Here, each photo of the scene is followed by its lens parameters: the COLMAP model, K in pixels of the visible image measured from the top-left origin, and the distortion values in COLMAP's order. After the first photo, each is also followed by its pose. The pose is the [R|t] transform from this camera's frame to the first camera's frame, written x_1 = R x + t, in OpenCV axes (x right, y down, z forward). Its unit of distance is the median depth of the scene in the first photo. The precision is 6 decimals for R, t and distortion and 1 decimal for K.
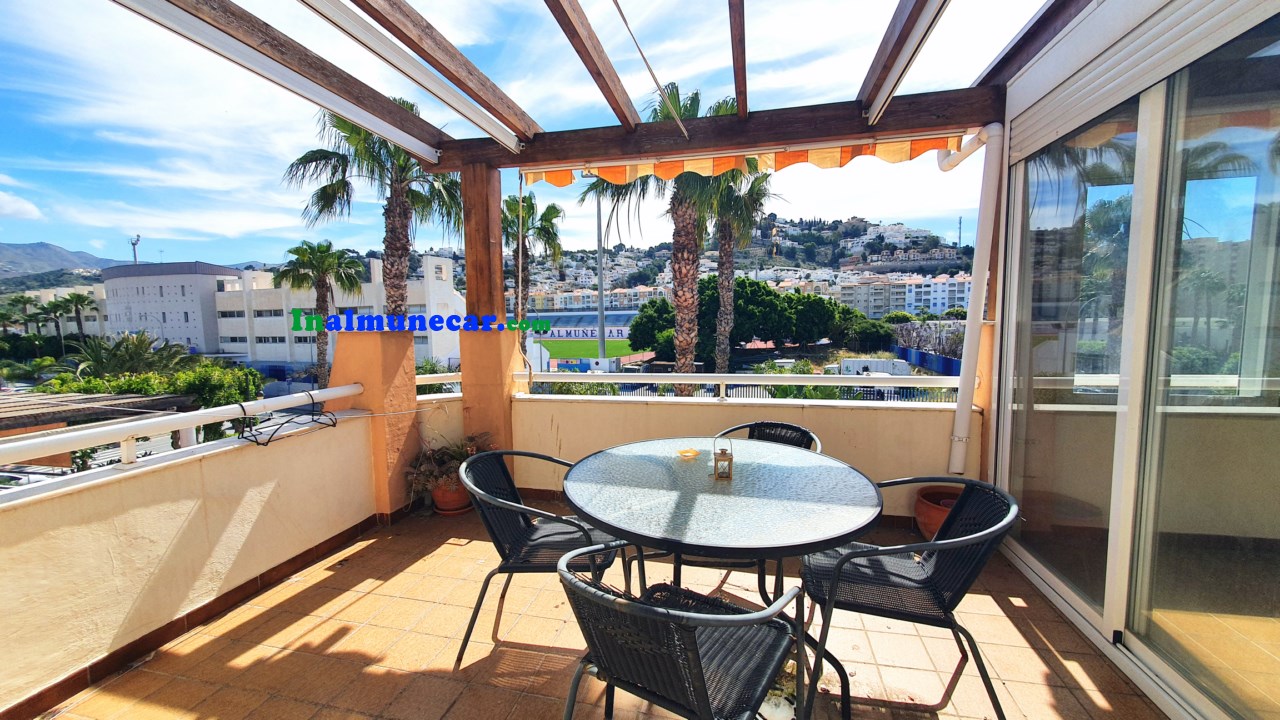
lens RADIAL K [[506.4, 0, 639.9], [0, 506.4, 365.0], [0, 0, 1]] dist [0.000596, -0.000804]
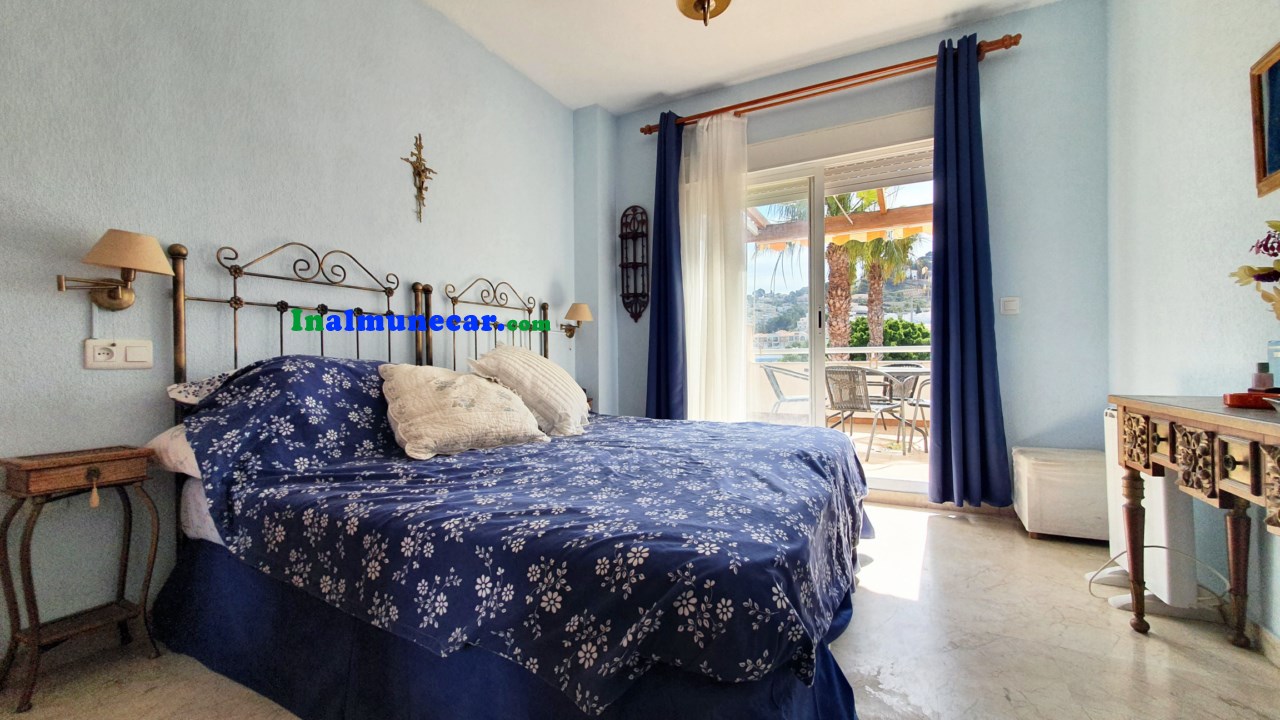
lens RADIAL K [[506.4, 0, 637.9], [0, 506.4, 358.0], [0, 0, 1]] dist [0.000596, -0.000804]
pose [[0.962908, 0.011560, -0.269581, -0.046172], [-0.039019, 0.994546, -0.096725, 0.077802], [0.266993, 0.103656, 0.958108, -0.284486]]
